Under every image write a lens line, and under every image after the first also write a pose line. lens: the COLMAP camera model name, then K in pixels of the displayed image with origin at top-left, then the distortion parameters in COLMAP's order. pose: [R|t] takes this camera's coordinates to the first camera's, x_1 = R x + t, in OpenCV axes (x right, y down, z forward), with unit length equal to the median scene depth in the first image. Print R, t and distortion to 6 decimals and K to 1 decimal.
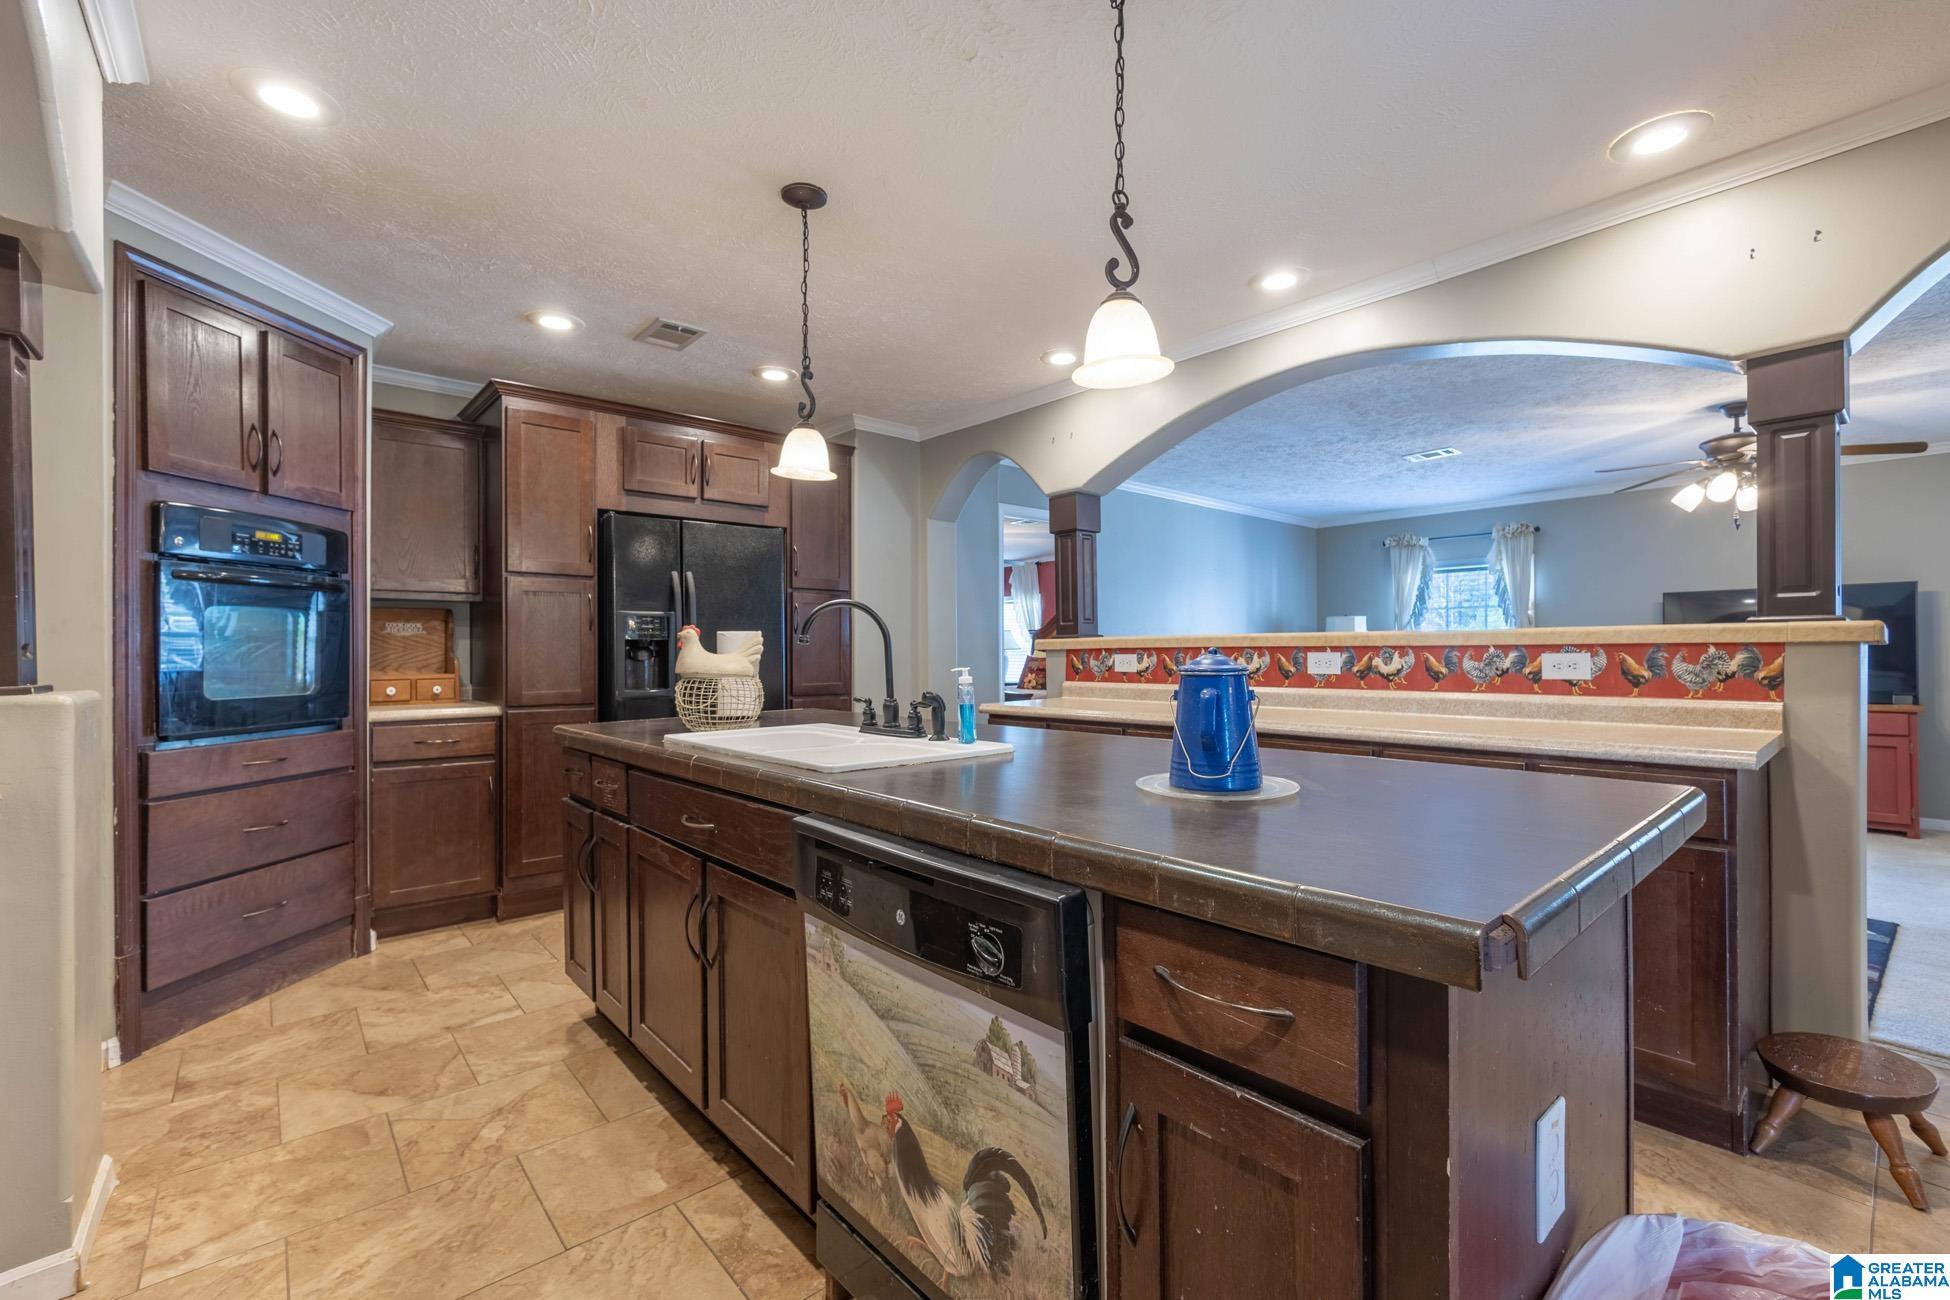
lens RADIAL K [[828.5, 0, 975.6], [0, 828.5, 653.6], [0, 0, 1]] dist [-0.004099, -0.000261]
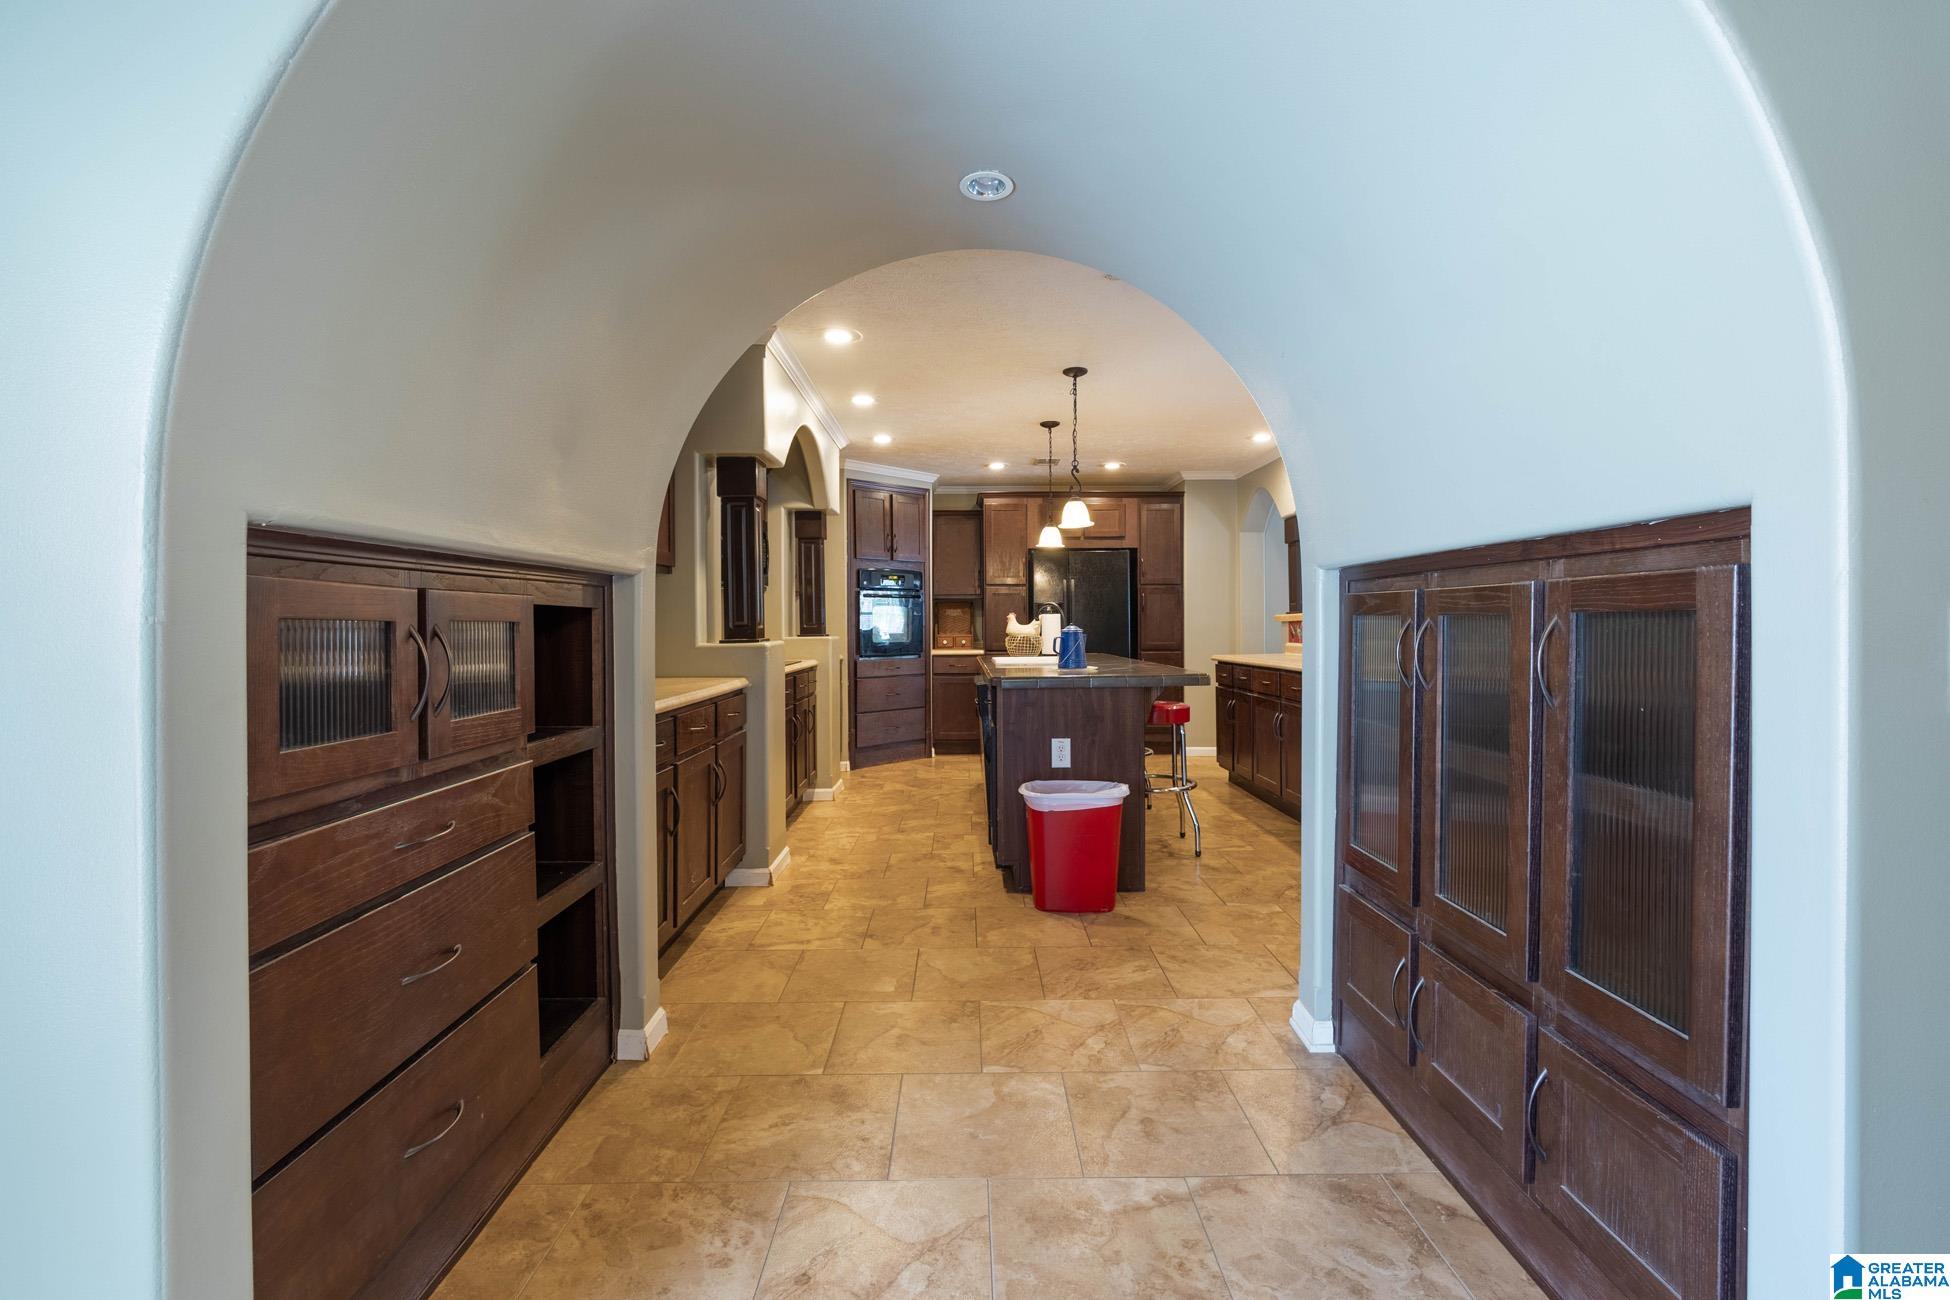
lens RADIAL K [[828.5, 0, 972.2], [0, 828.5, 636.6], [0, 0, 1]] dist [-0.004099, -0.000261]
pose [[0.760636, 0.008778, -0.649119, 0.943305], [0.001872, 0.999875, 0.015715, -0.003092], [0.649176, -0.013169, 0.760525, -0.743067]]
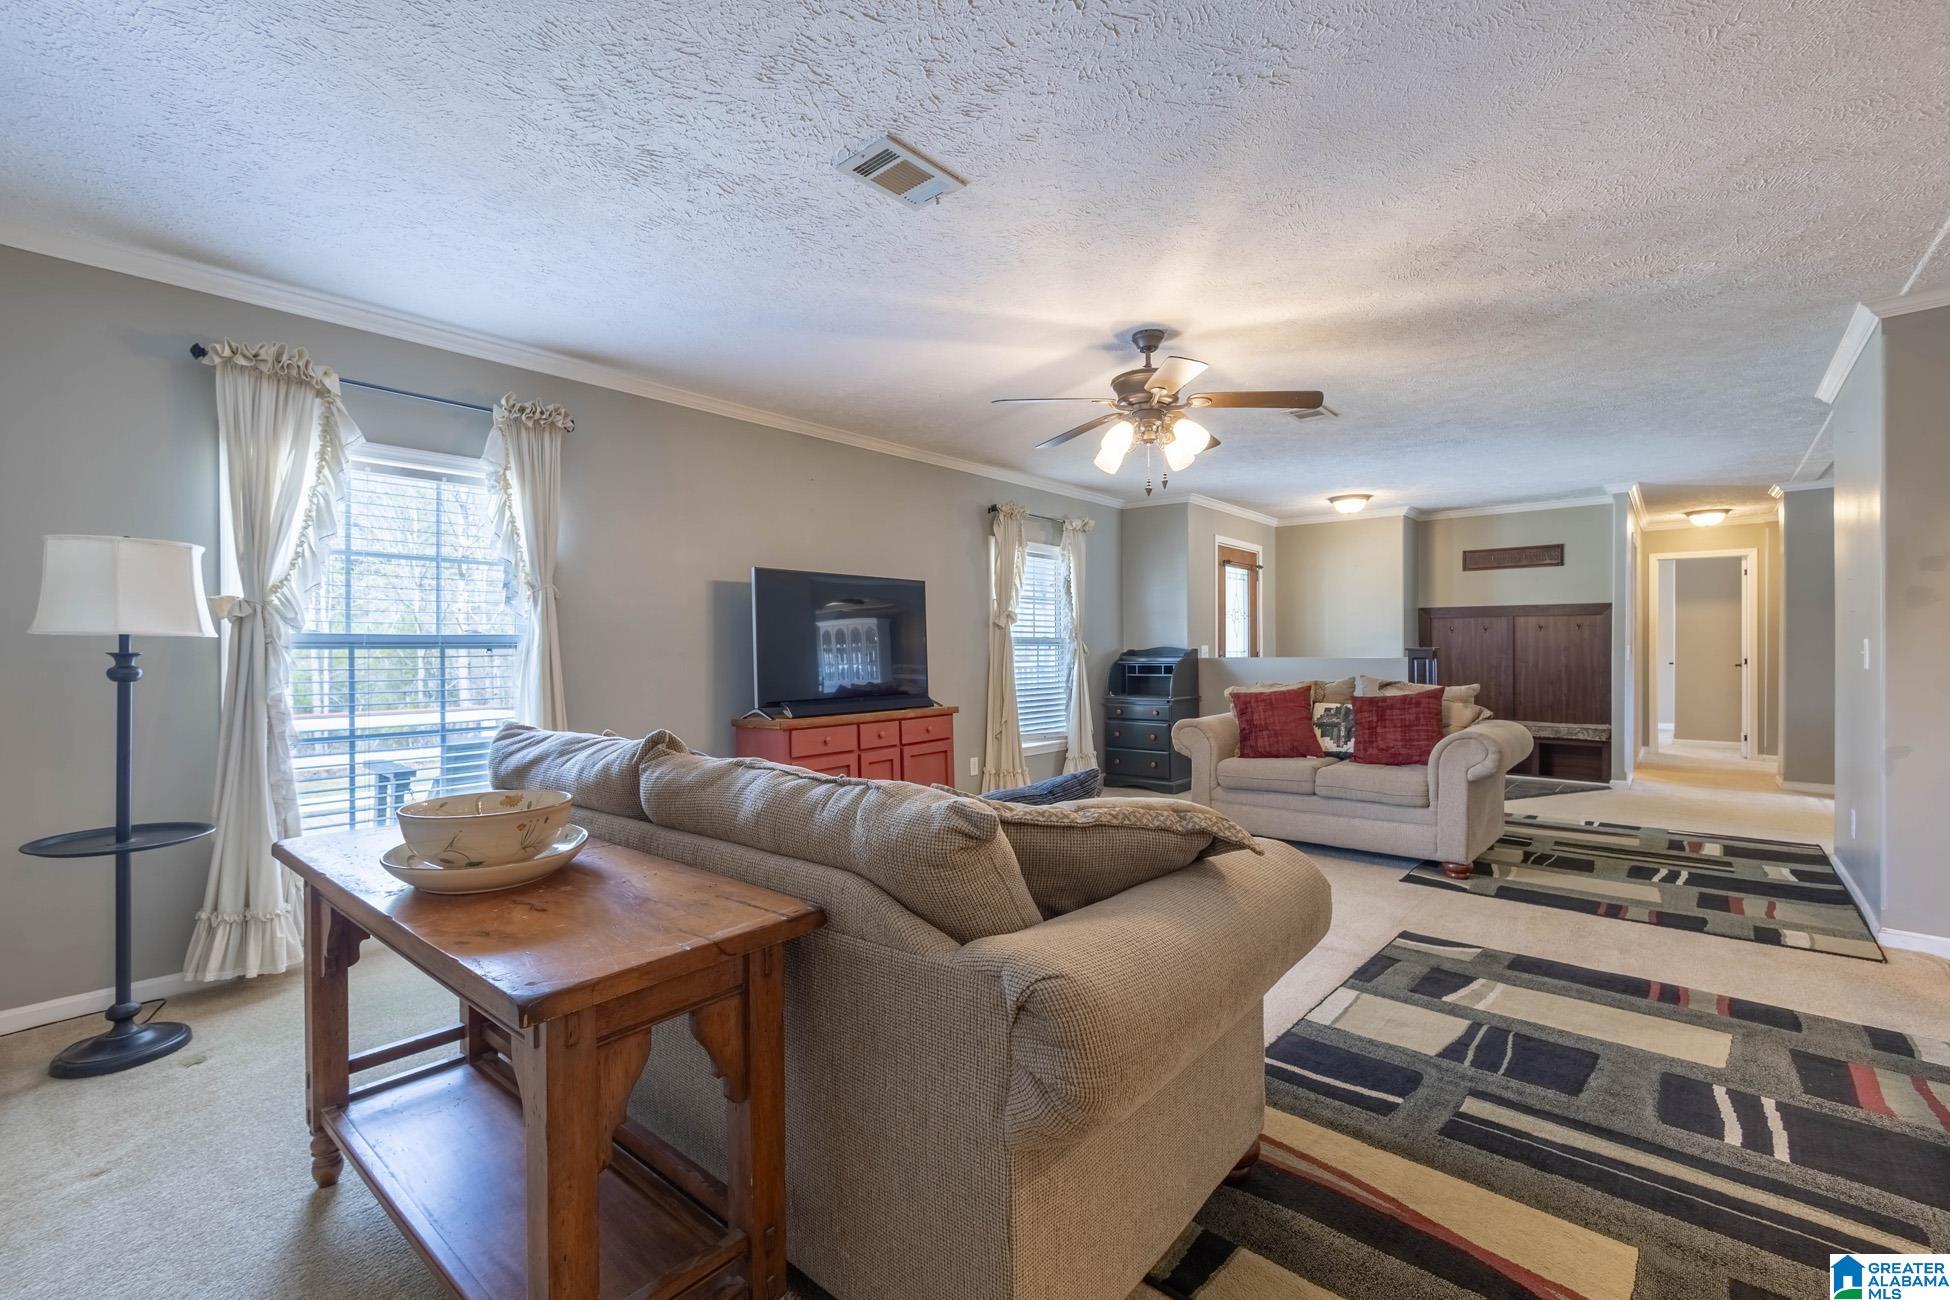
lens RADIAL K [[828.5, 0, 982.0], [0, 828.5, 651.8], [0, 0, 1]] dist [-0.004099, -0.000261]
pose [[-0.146272, -0.000420, 0.989244, 0.258766], [0.004912, 0.999987, 0.001151, -0.005545], [-0.989232, 0.005028, -0.146268, 2.011448]]
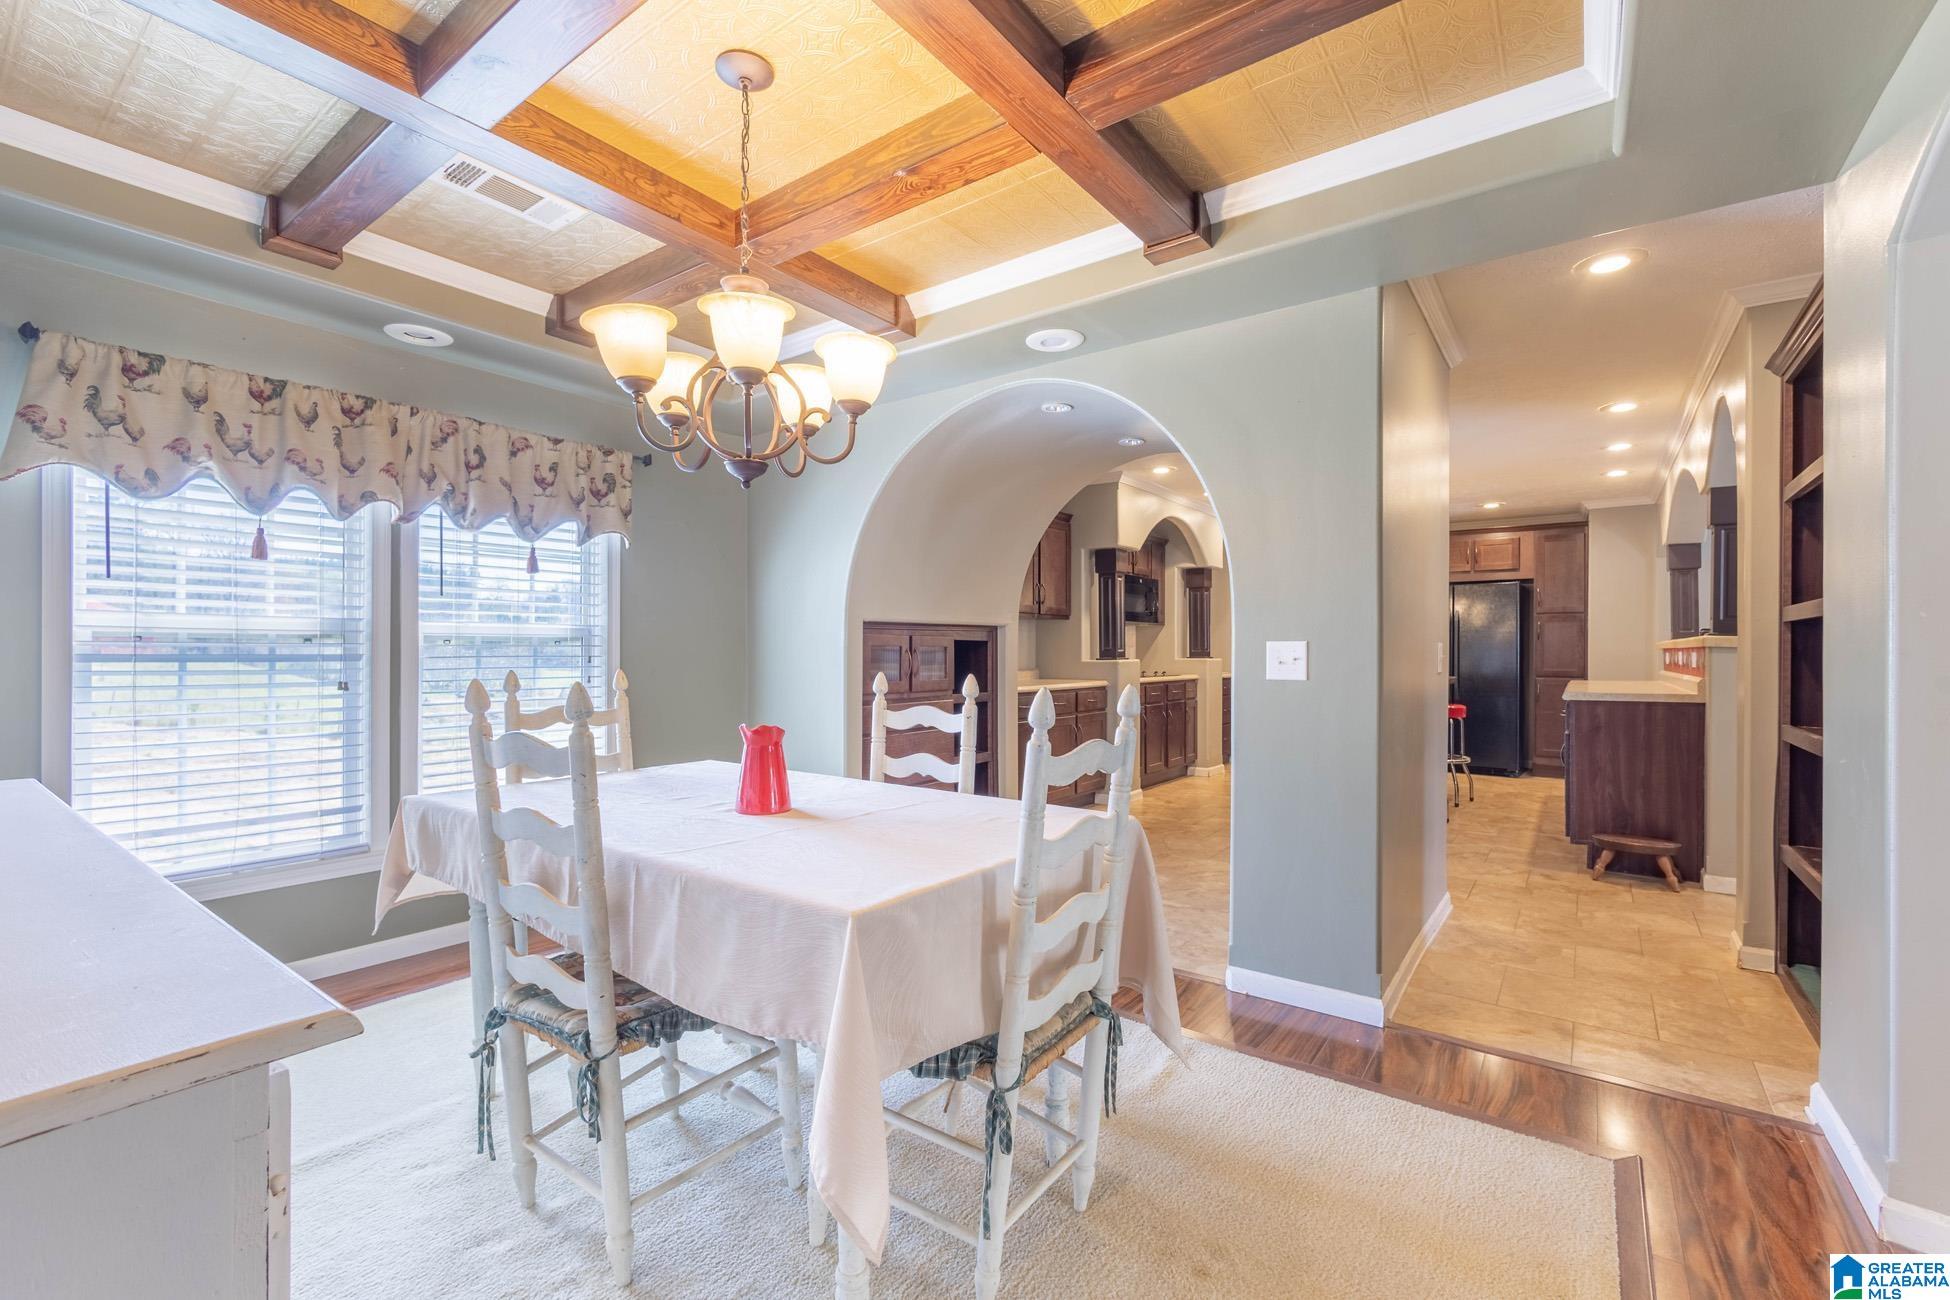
lens RADIAL K [[828.5, 0, 978.0], [0, 828.5, 655.7], [0, 0, 1]] dist [-0.004099, -0.000261]
pose [[0.218400, 0.008308, -0.975824, 1.903877], [-0.003657, 0.999964, 0.007695, -0.000707], [0.975852, 0.001888, 0.218423, -0.796124]]
